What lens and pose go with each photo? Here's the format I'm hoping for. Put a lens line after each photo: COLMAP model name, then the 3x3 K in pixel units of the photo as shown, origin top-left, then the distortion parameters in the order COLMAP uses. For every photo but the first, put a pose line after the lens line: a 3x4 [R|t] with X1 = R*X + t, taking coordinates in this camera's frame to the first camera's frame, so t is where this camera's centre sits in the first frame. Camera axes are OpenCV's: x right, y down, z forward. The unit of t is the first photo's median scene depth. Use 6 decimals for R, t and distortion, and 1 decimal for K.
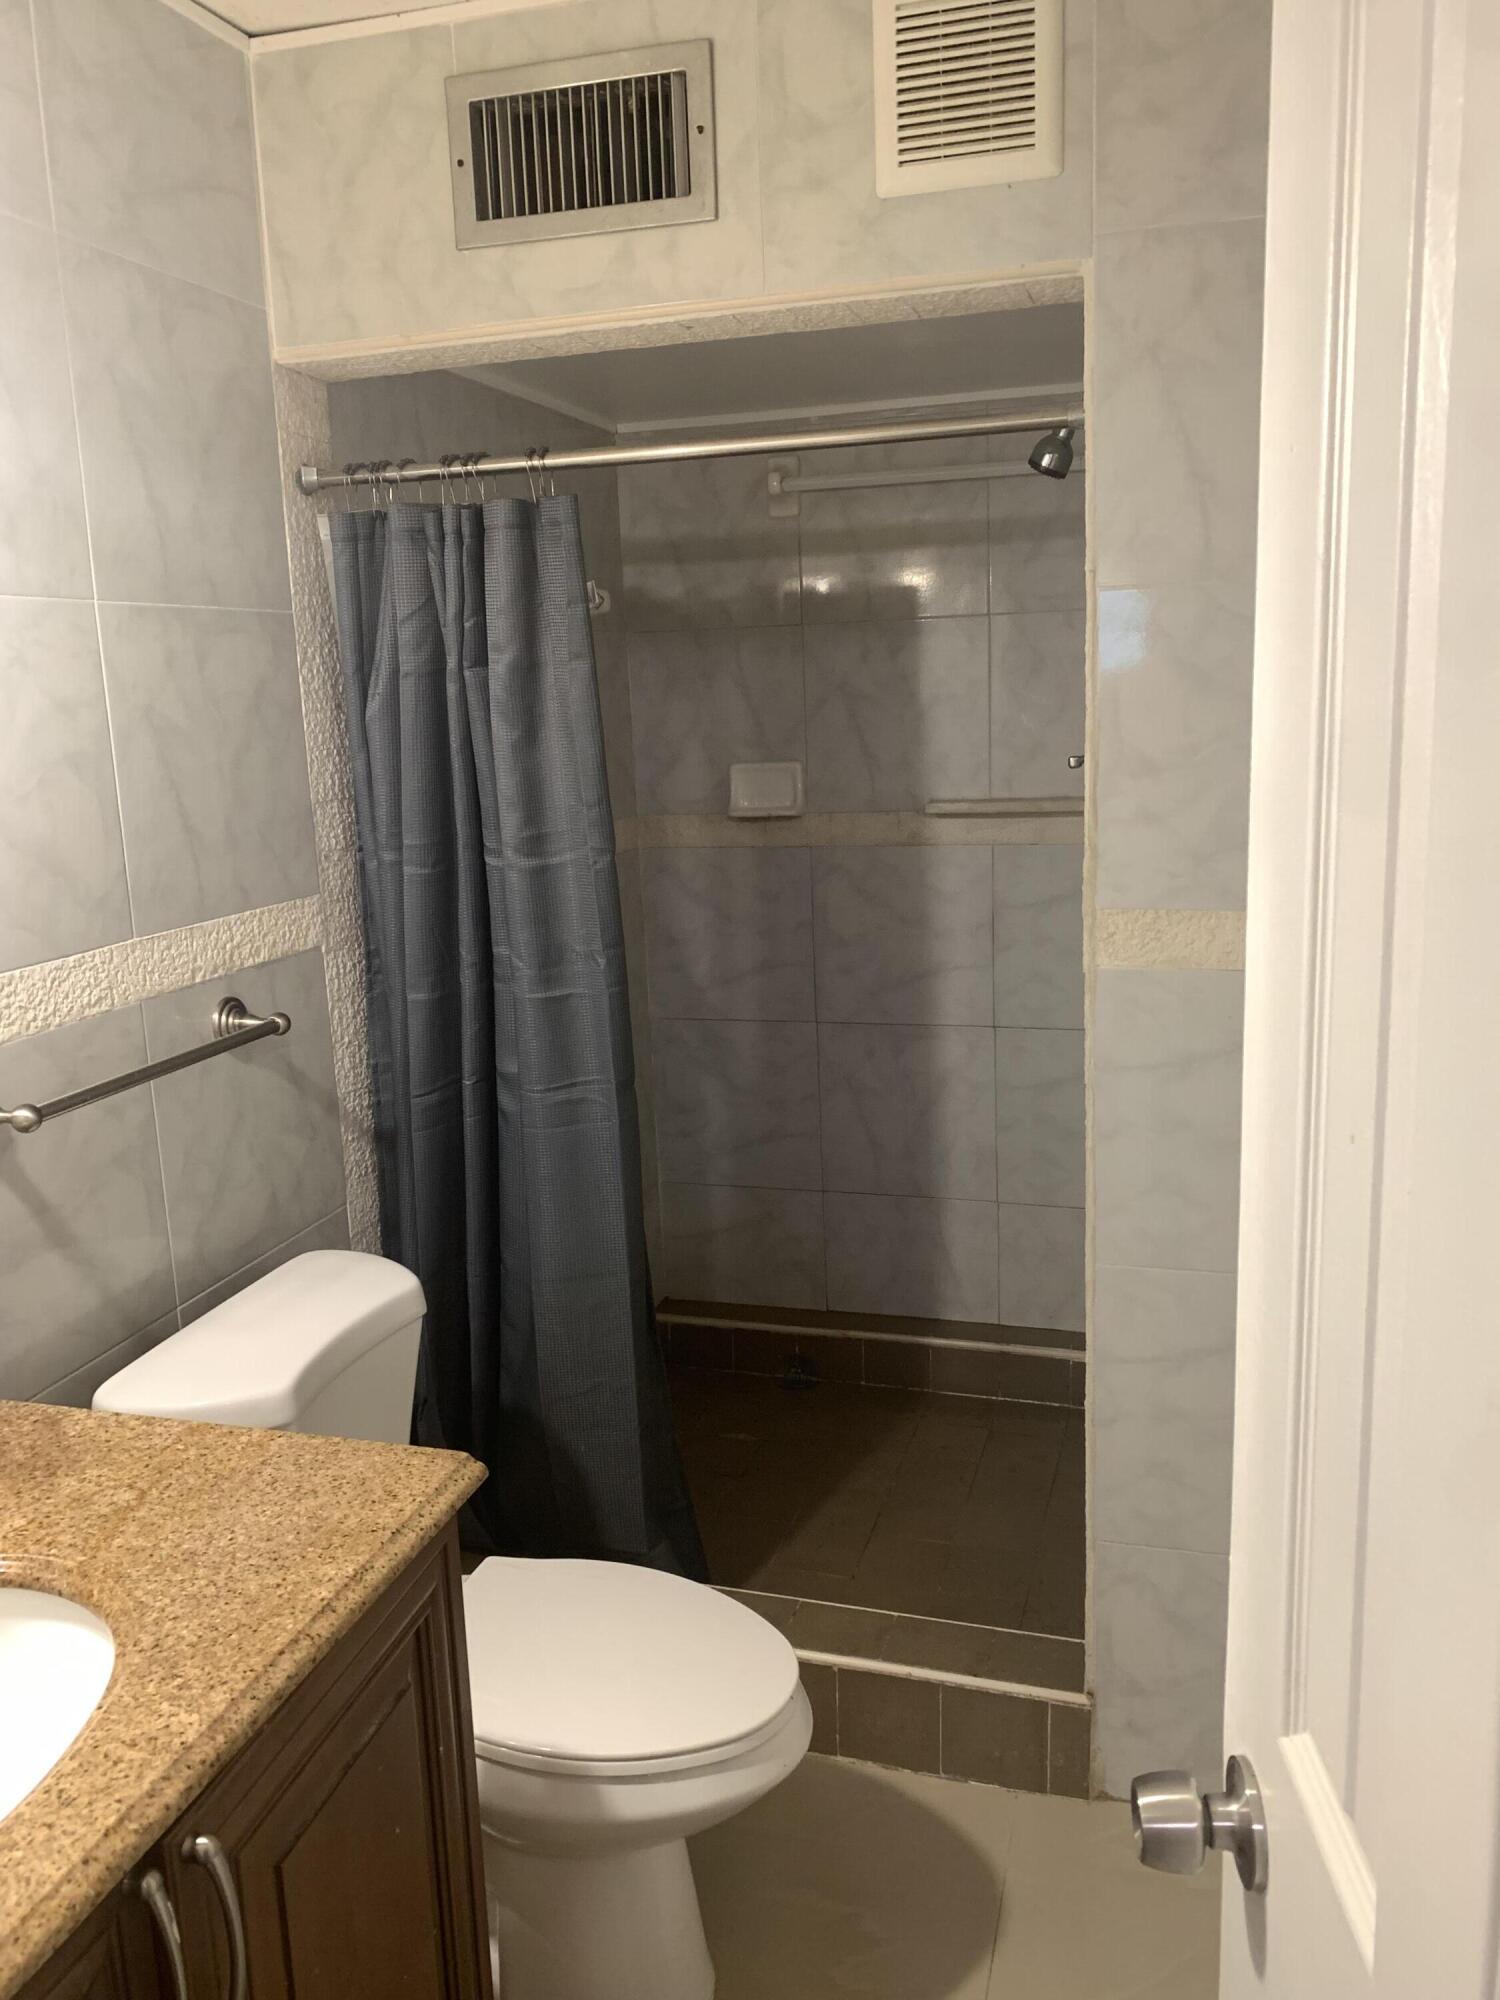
lens RADIAL K [[1531.8, 0, 760.3], [0, 1531.8, 990.2], [0, 0, 1]] dist [0.041713, -0.048208]
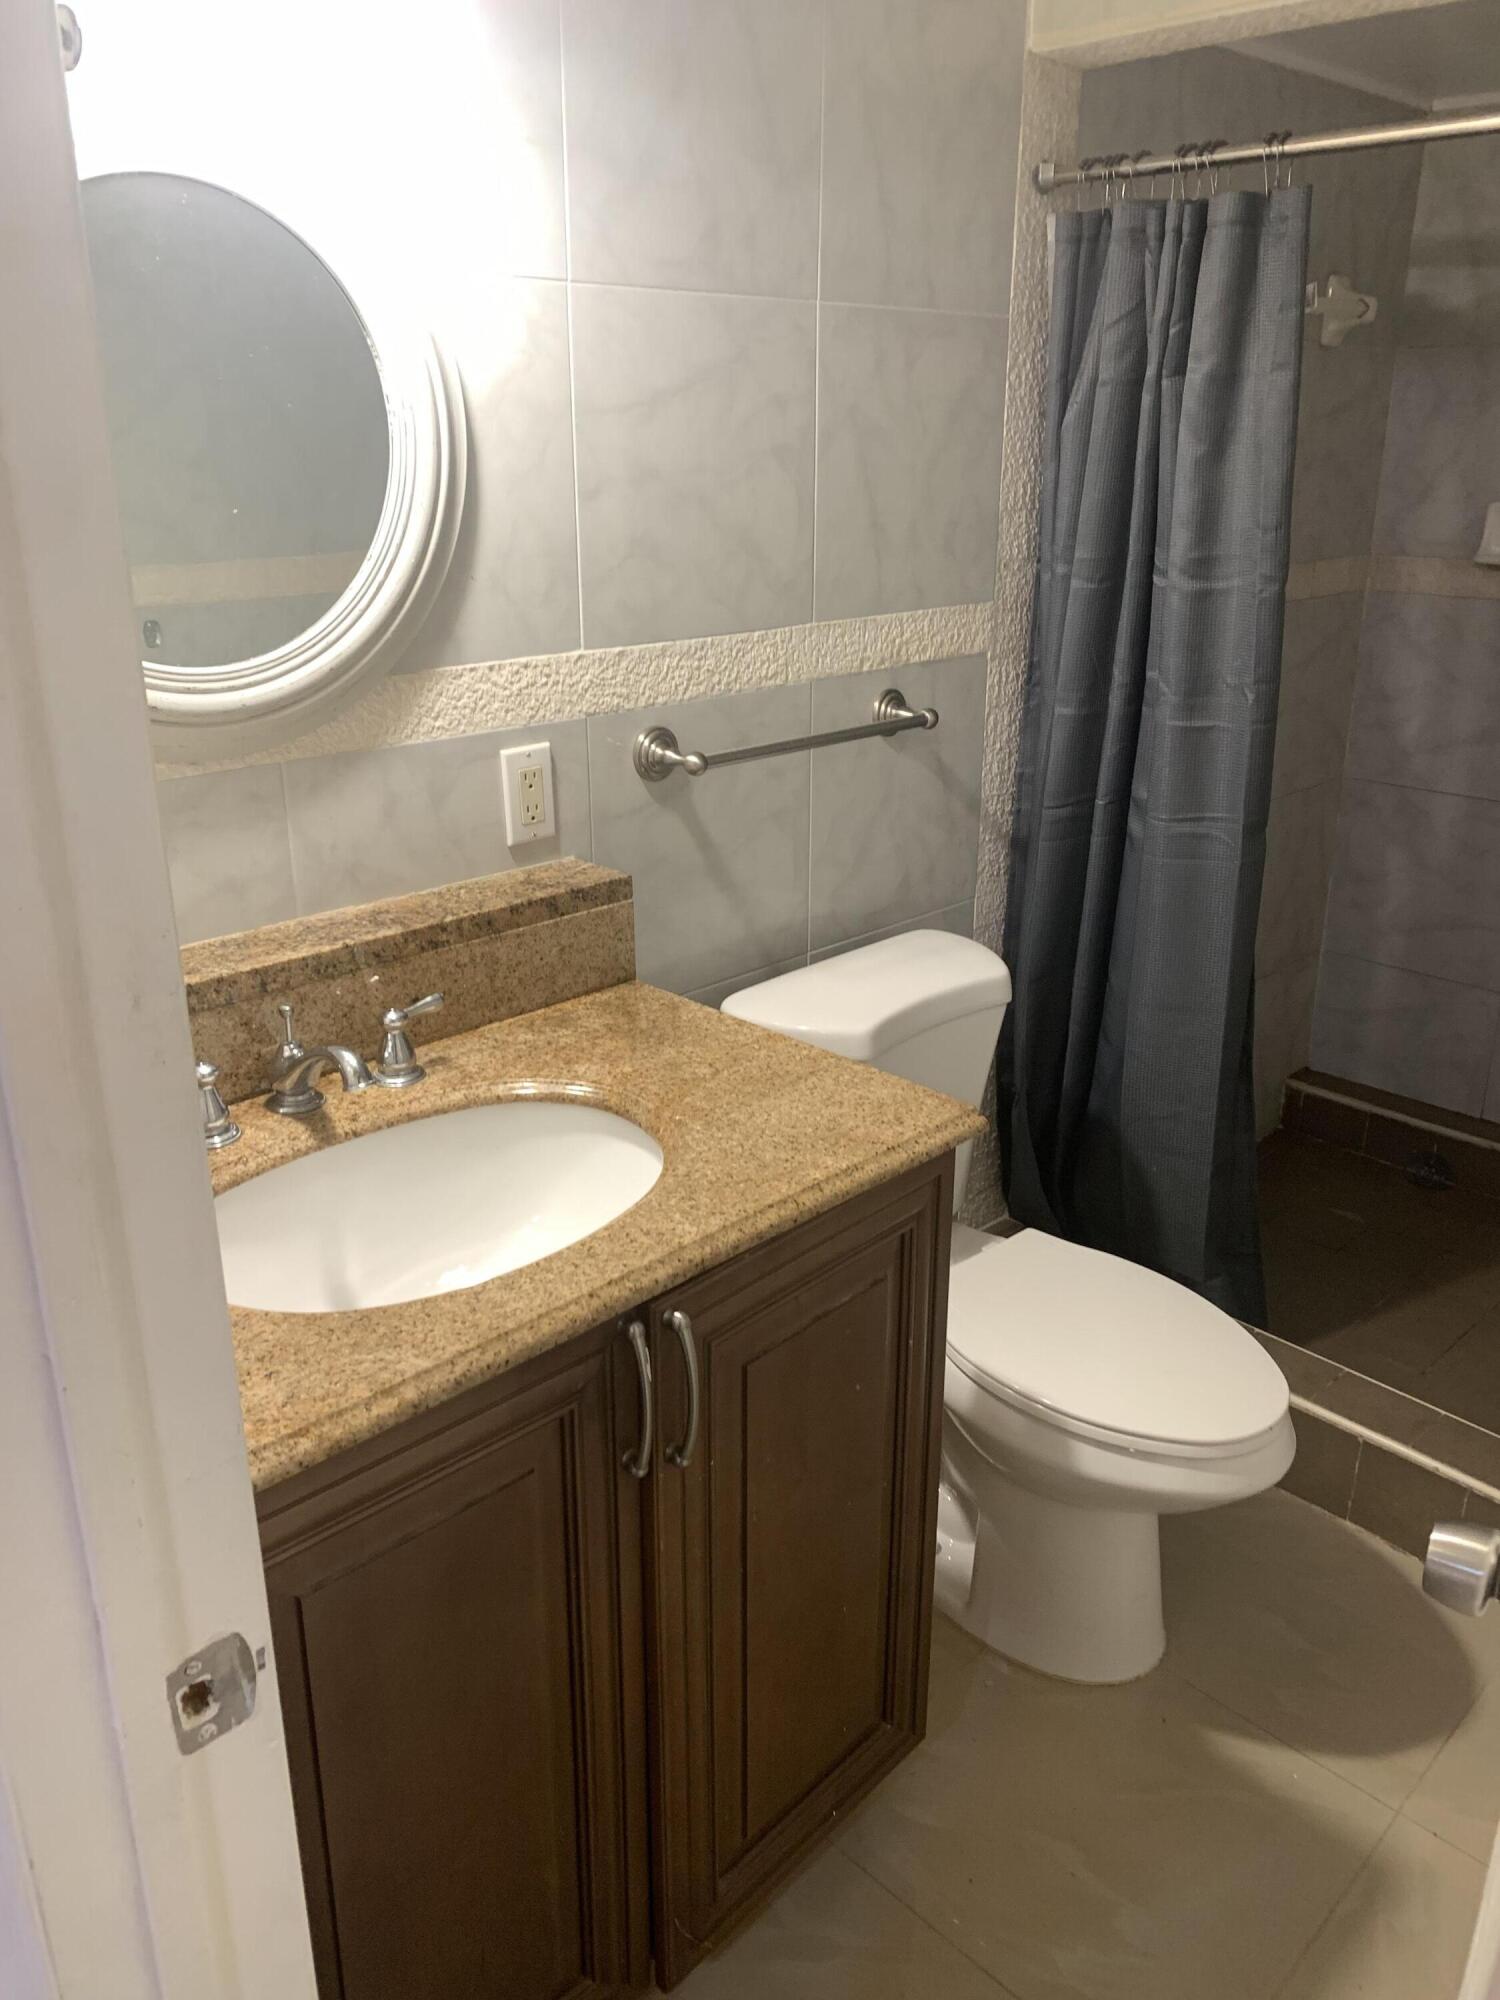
lens RADIAL K [[1531.8, 0, 757.7], [0, 1531.8, 982.1], [0, 0, 1]] dist [0.041713, -0.048208]
pose [[0.874286, 0.199820, -0.442375, 0.095982], [-0.127687, 0.973918, 0.187563, 0.015273], [0.468316, -0.107498, 0.876998, -0.027445]]
